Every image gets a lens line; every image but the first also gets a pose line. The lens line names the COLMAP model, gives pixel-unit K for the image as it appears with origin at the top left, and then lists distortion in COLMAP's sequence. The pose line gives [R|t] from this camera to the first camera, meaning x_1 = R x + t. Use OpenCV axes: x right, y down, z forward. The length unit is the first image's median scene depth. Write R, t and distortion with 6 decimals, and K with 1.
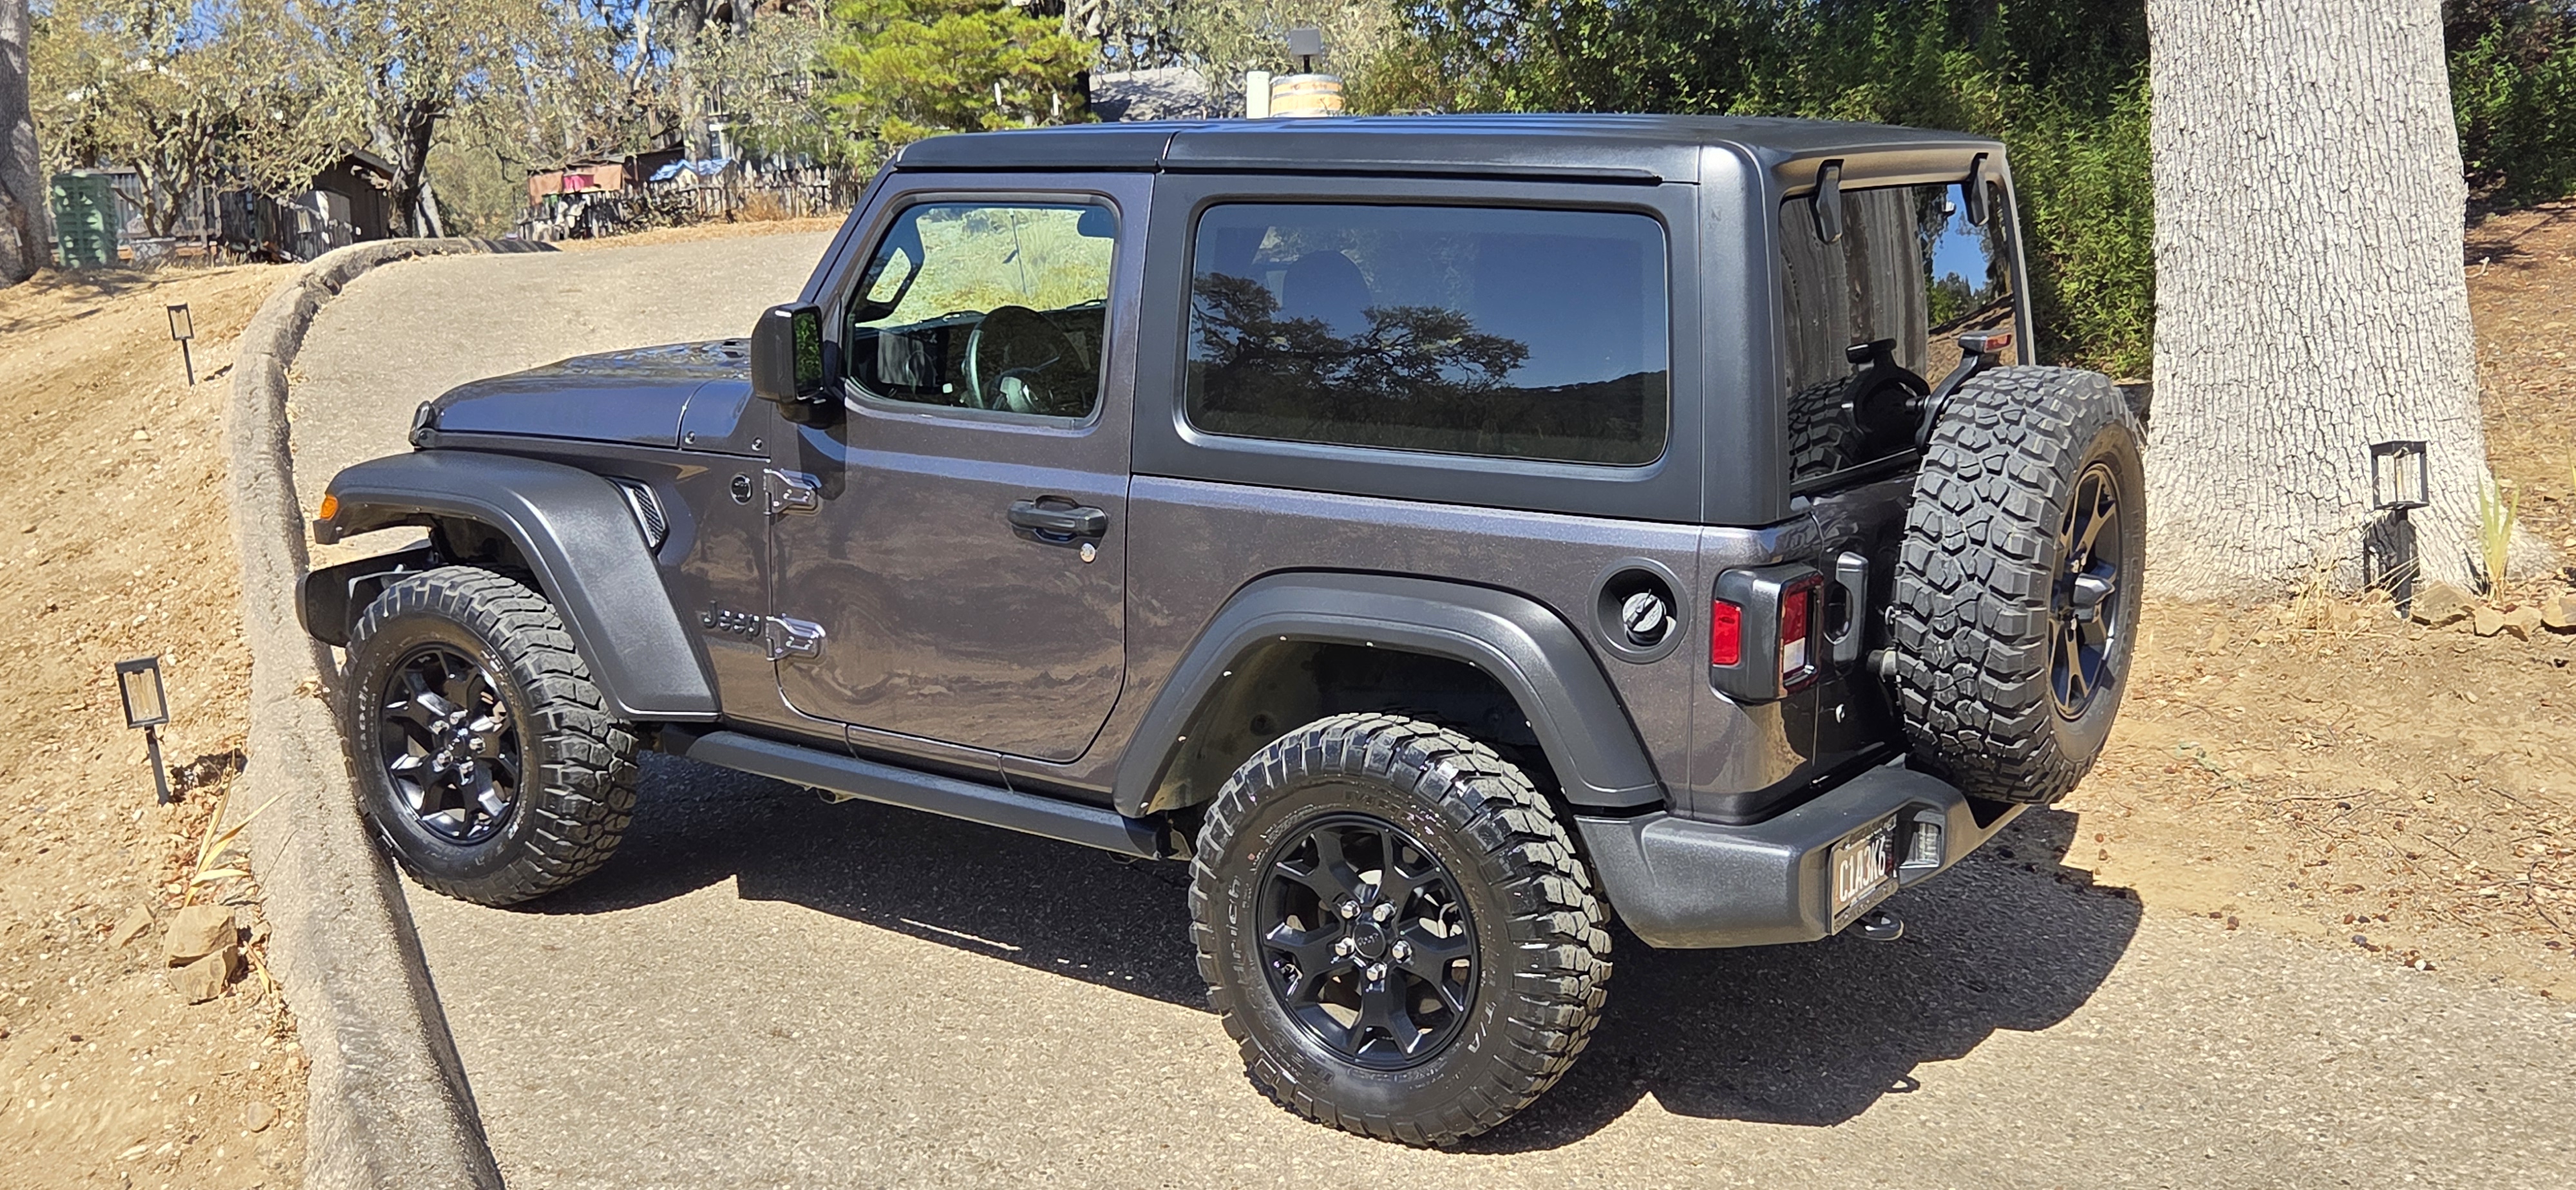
lens RADIAL K [[2484.4, 0, 1283.5], [0, 2484.4, 595.7], [0, 0, 1]] dist [0.050455, 0.000000]
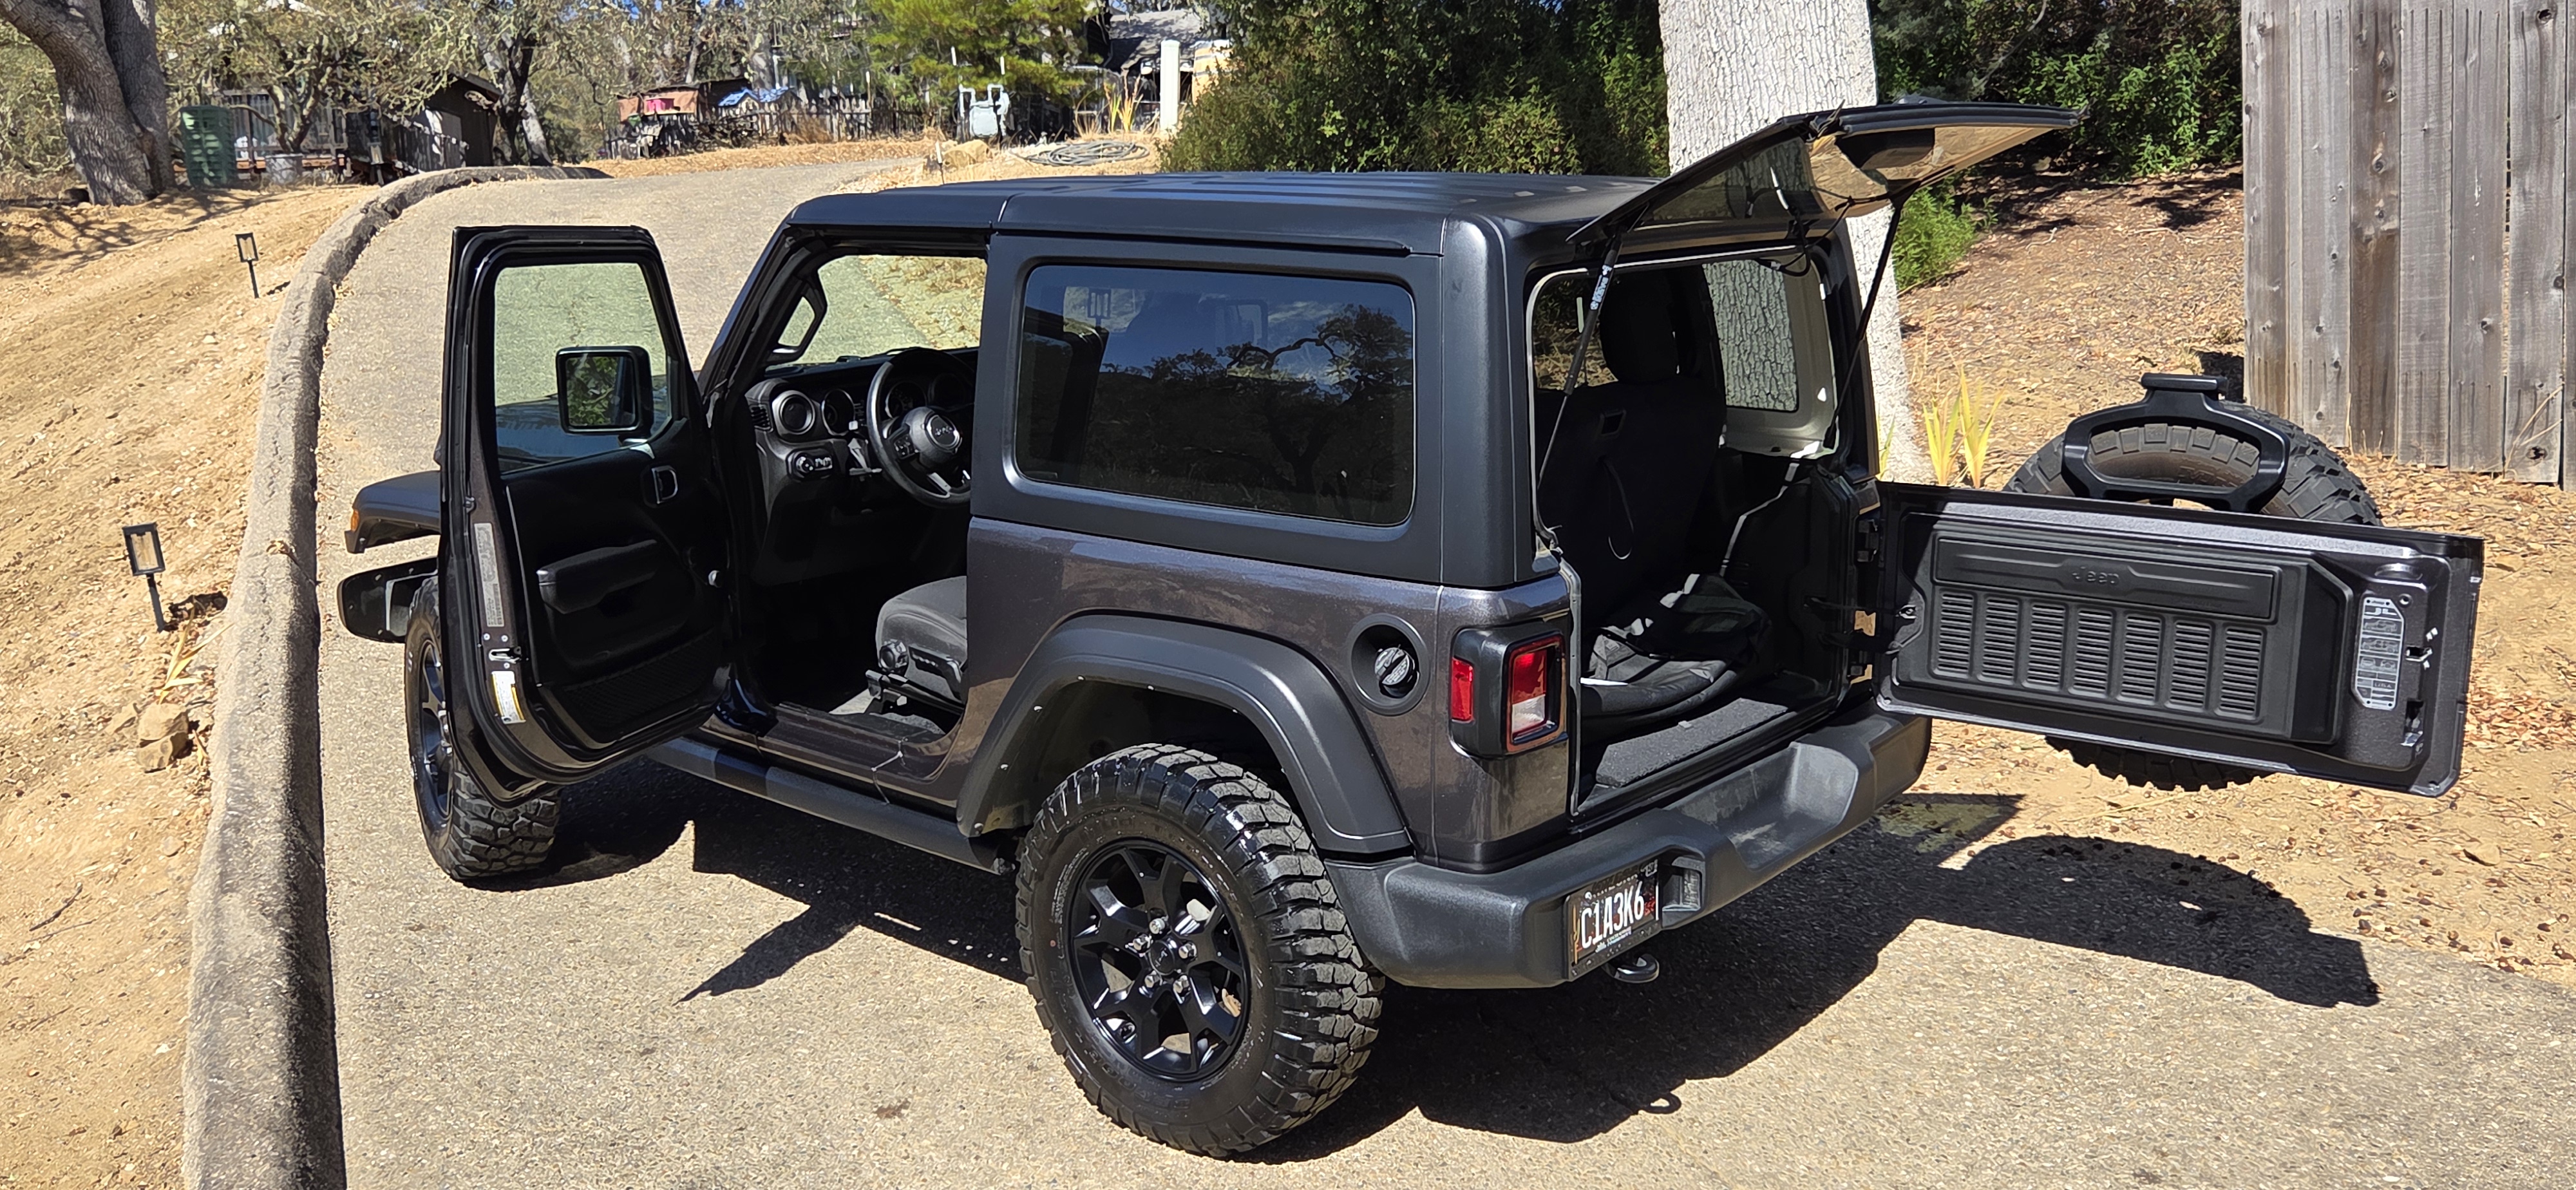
lens RADIAL K [[2114.2, 0, 1288.3], [0, 2114.2, 576.5], [0, 0, 1]] dist [0.026541, -0.001314]
pose [[0.999837, 0.013561, 0.011956, 0.092061], [-0.014147, 0.998630, 0.050386, -0.008281], [-0.011257, -0.050547, 0.998658, -0.096057]]
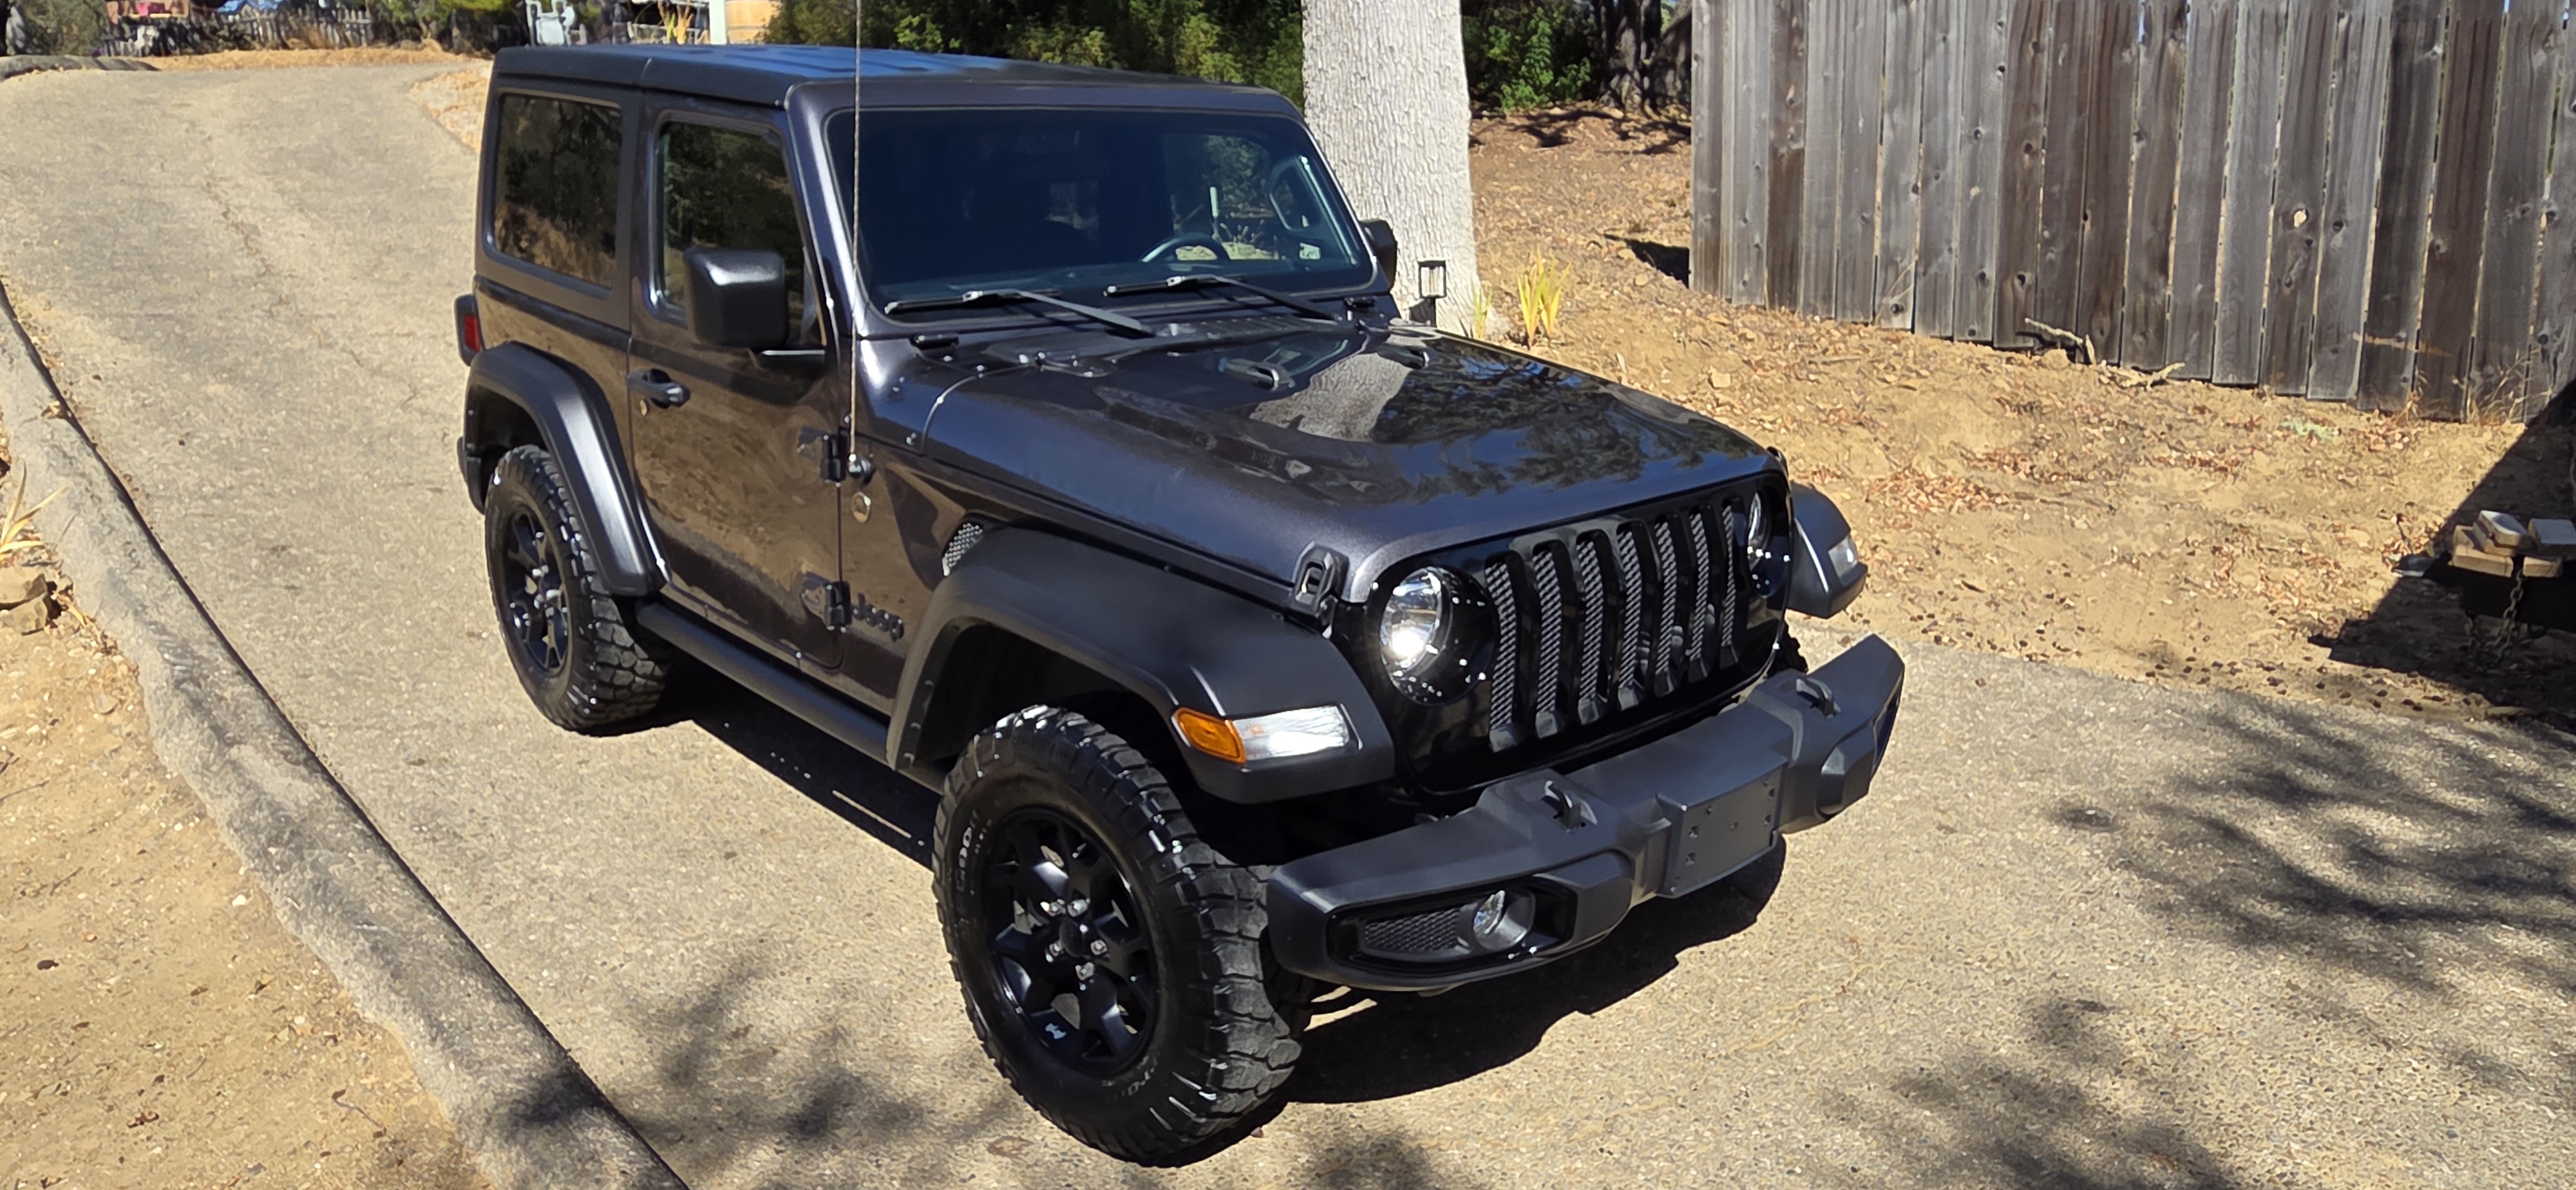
lens RADIAL K [[1594.7, 0, 1273.4], [0, 1594.7, 599.5], [0, 0, 1]] dist [-0.004839, 0.000474]
pose [[0.949630, -0.046904, 0.309843, -0.015907], [-0.004251, 0.986716, 0.162396, -0.004573], [-0.313344, -0.155534, 0.936816, -0.039630]]
